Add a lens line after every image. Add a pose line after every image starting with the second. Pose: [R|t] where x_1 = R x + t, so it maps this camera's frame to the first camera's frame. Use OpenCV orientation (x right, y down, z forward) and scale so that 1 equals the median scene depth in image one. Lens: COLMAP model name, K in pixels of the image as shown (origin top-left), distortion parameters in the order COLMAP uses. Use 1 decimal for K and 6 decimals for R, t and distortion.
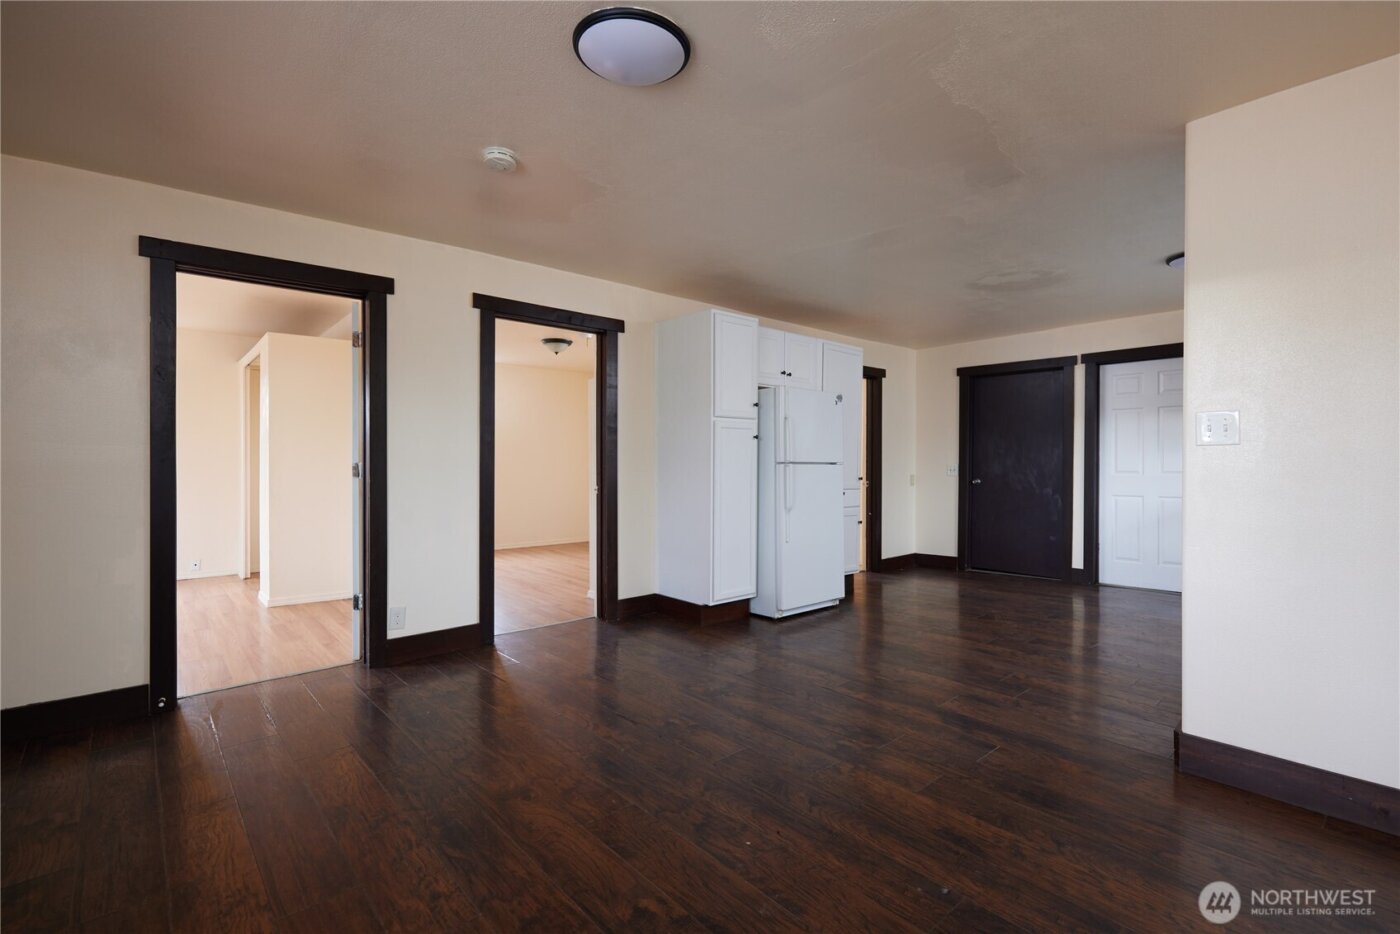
lens RADIAL K [[642.1, 0, 706.5], [0, 642.1, 462.2], [0, 0, 1]] dist [0.000858, 0.000160]
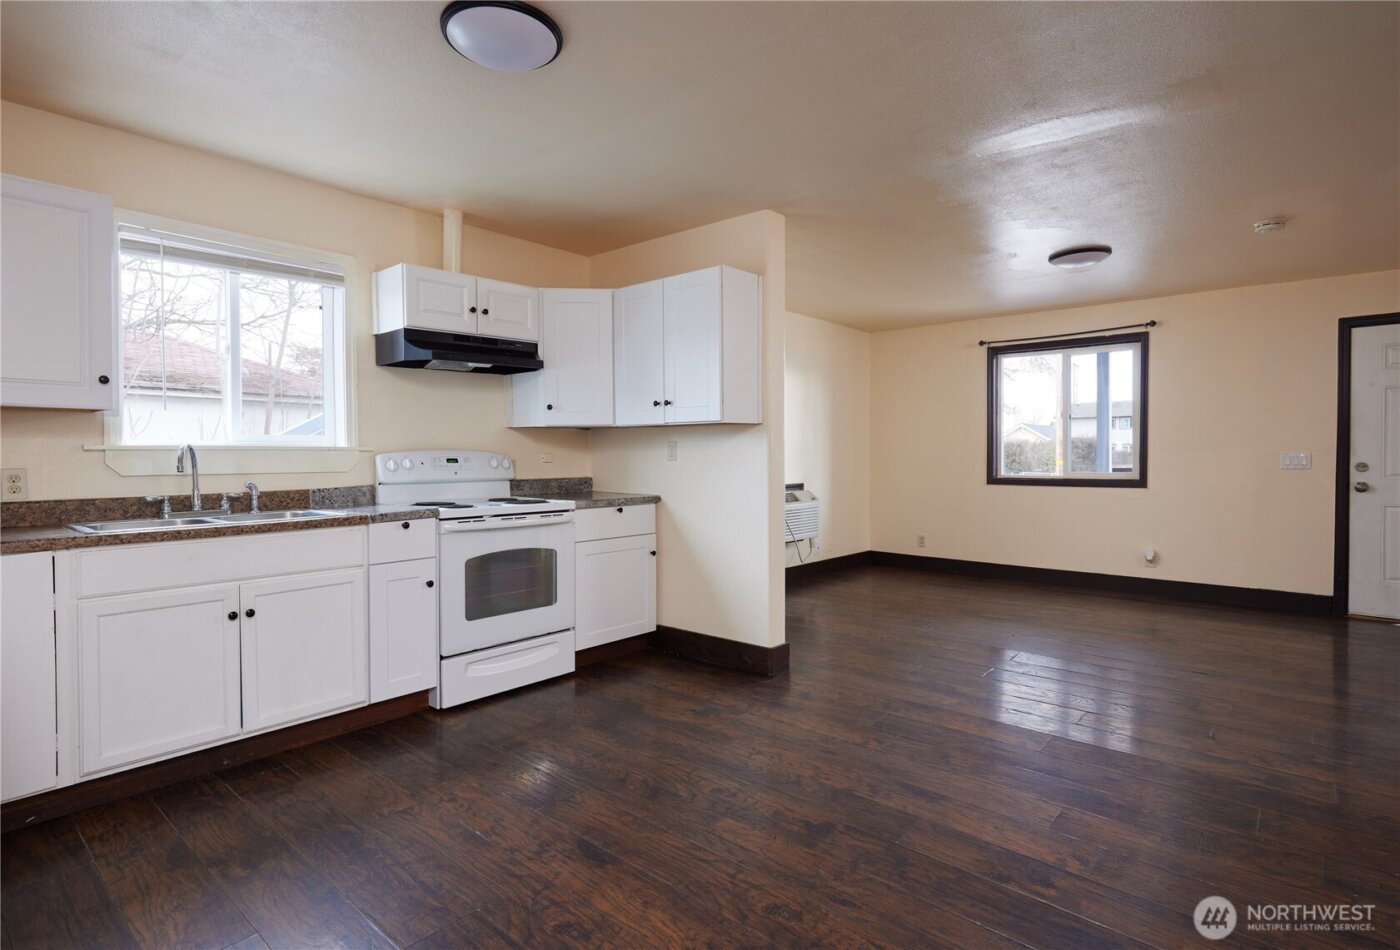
lens RADIAL K [[703.4, 0, 703.6], [0, 703.4, 465.6], [0, 0, 1]] dist [0.002518, 0.000300]
pose [[-0.992220, 0.002221, -0.124474, 0.770270], [-0.000602, 0.999744, 0.022636, -0.006168], [0.124492, 0.022535, -0.991965, 1.742979]]
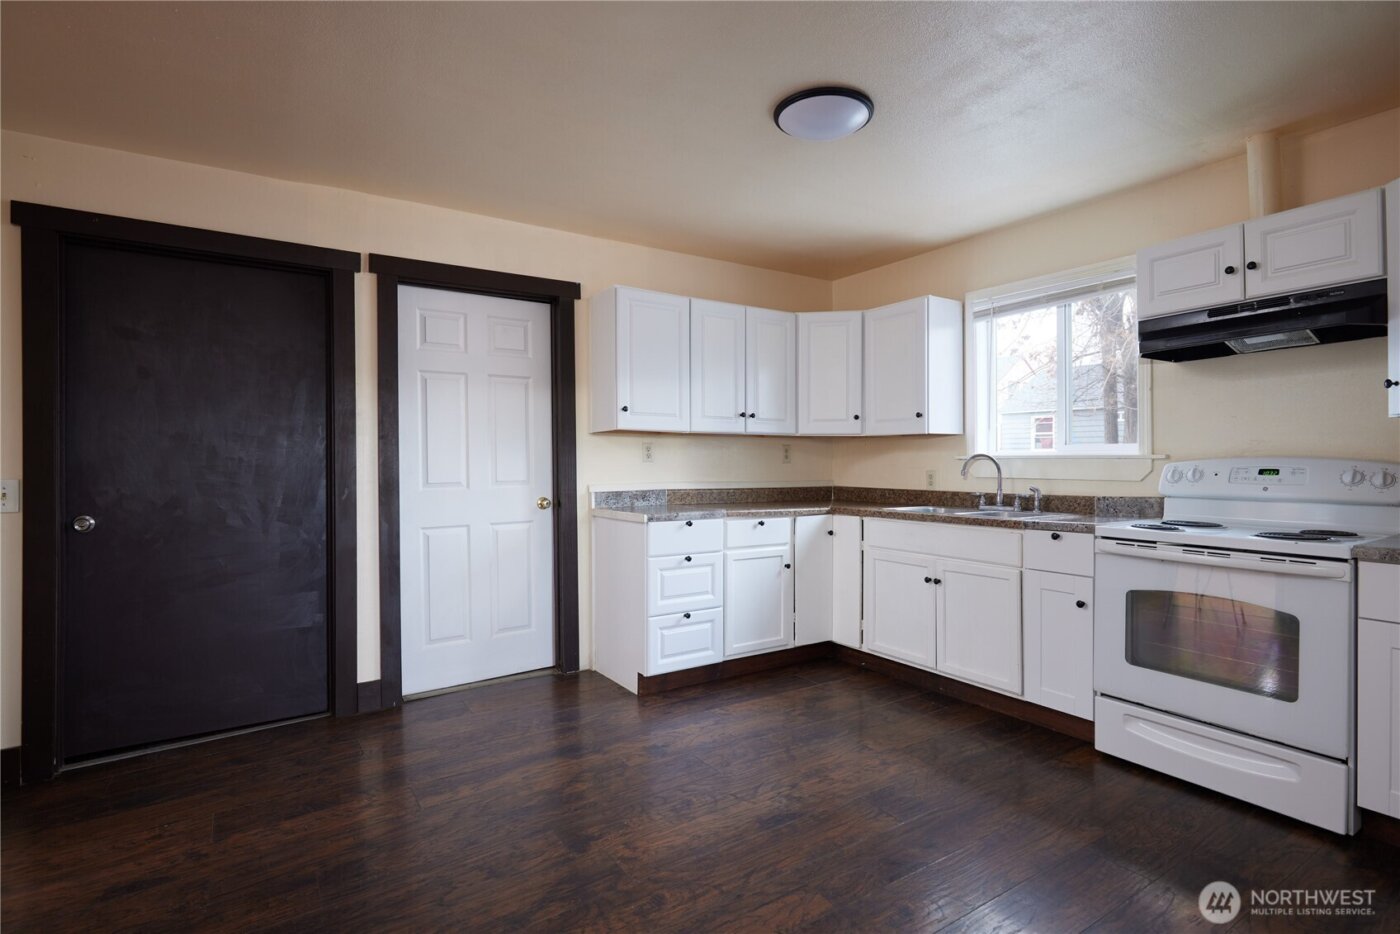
lens RADIAL K [[688.5, 0, 702.8], [0, 688.5, 464.9], [0, 0, 1]] dist [0.001119, 0.000140]
pose [[0.145138, -0.009670, 0.989364, 0.155331], [0.008686, 0.999926, 0.008499, -0.009337], [-0.989373, 0.007360, 0.145211, 1.146263]]
